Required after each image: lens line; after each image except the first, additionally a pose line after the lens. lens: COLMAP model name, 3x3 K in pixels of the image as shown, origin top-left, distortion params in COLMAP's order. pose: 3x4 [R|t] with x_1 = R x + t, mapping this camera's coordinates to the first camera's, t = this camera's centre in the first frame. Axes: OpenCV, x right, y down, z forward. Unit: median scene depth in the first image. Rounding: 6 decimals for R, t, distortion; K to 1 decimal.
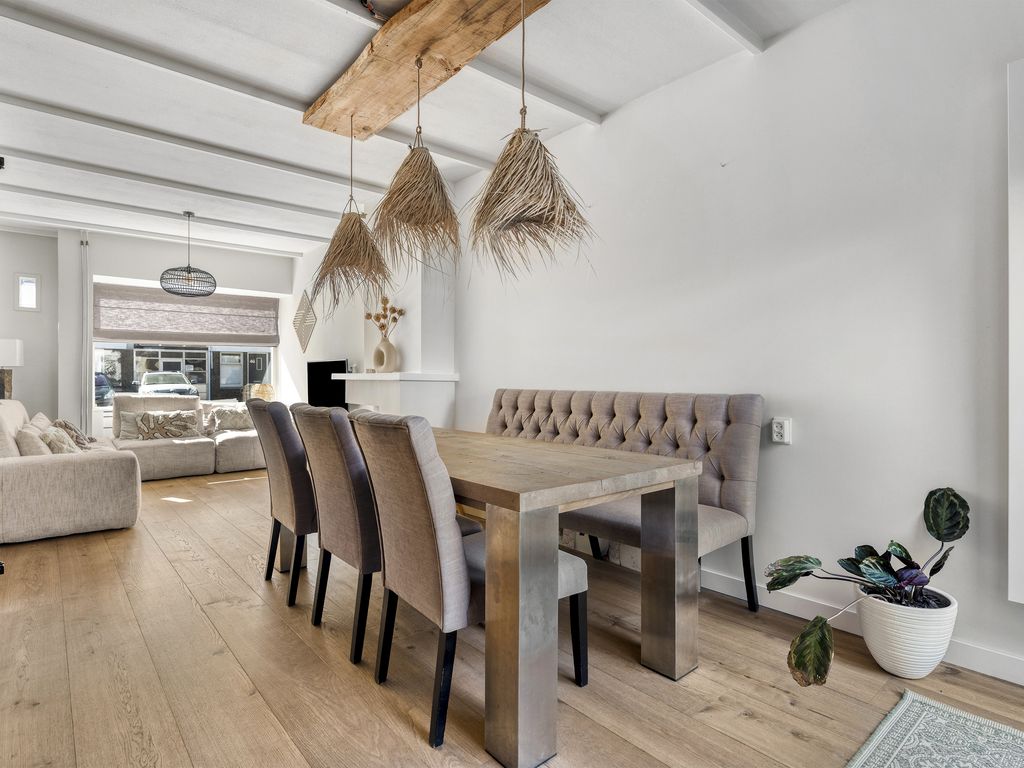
lens RADIAL K [[557.0, 0, 512.0], [0, 557.0, 384.0], [0, 0, 1]] dist [-0.003434, -0.000299]
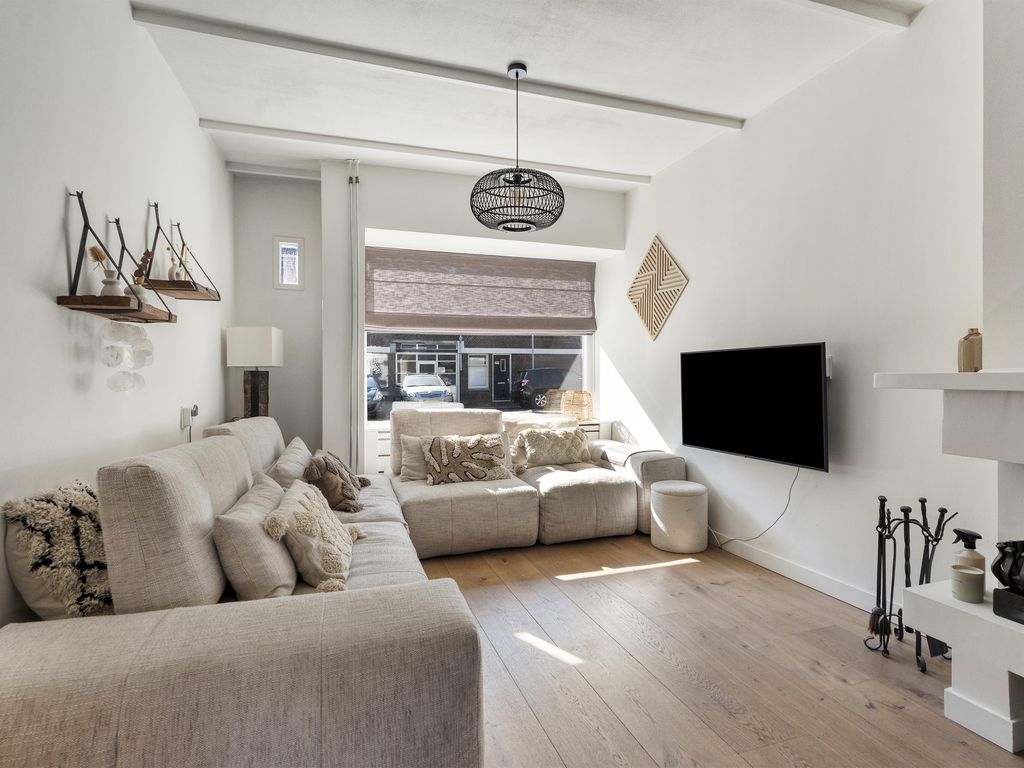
lens RADIAL K [[530.5, 0, 512.0], [0, 530.5, 384.0], [0, 0, 1]] dist [0.001545, 0.000296]
pose [[0.931372, -0.001404, -0.364067, -0.325536], [0.001440, 0.999999, -0.000173, -0.008424], [0.364067, -0.000363, 0.931373, 0.428560]]
